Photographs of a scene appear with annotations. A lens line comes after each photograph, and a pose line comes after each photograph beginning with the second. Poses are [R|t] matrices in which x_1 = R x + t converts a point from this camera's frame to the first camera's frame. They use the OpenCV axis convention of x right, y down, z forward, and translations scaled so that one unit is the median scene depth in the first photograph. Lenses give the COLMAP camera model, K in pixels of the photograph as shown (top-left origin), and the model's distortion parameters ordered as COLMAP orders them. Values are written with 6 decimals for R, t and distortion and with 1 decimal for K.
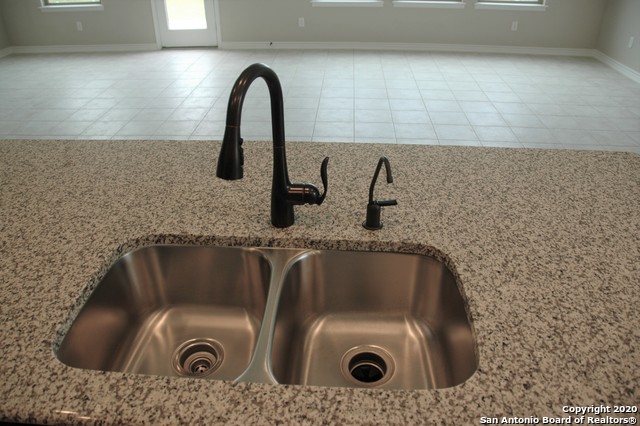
lens RADIAL K [[496.8, 0, 317.0], [0, 496.8, 214.1], [0, 0, 1]] dist [-0.174898, 0.126342]
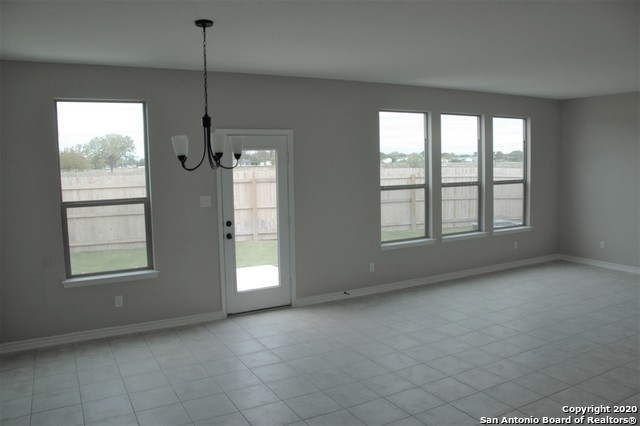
lens RADIAL K [[488.3, 0, 306.1], [0, 488.3, 212.5], [0, 0, 1]] dist [-0.031689, -0.000204]
pose [[0.852683, -0.057909, 0.519209, -3.680379], [0.293090, 0.875730, -0.383661, -0.868582], [-0.432469, 0.479316, 0.763693, 1.434304]]
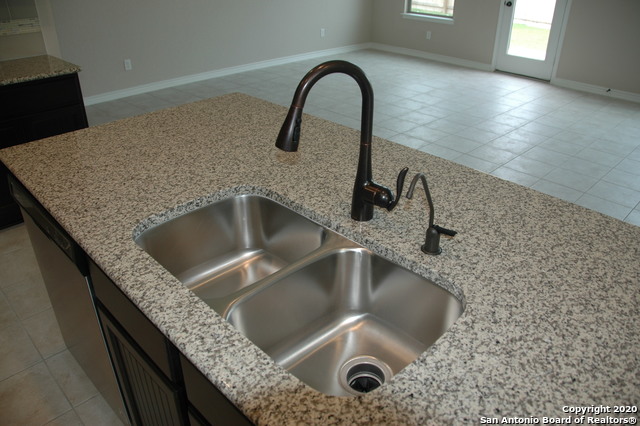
lens RADIAL K [[496.8, 0, 317.0], [0, 496.8, 214.1], [0, 0, 1]] dist [-0.174898, 0.126342]
pose [[0.745196, 0.333717, -0.577336, 0.485778], [-0.358641, 0.930464, 0.074920, -0.035161], [0.562192, 0.151226, 0.813063, 0.086029]]
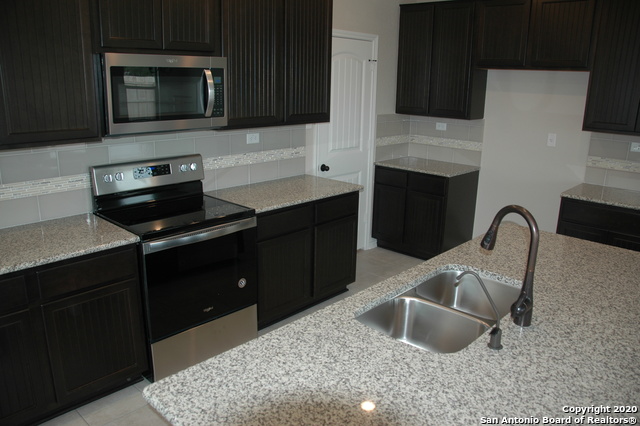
lens RADIAL K [[496.8, 0, 317.0], [0, 496.8, 214.1], [0, 0, 1]] dist [-0.174898, 0.126342]
pose [[-0.637077, 0.198133, -0.744900, 1.329311], [-0.416603, 0.724576, 0.549028, -0.756367], [0.648517, 0.660100, -0.379068, 0.964645]]
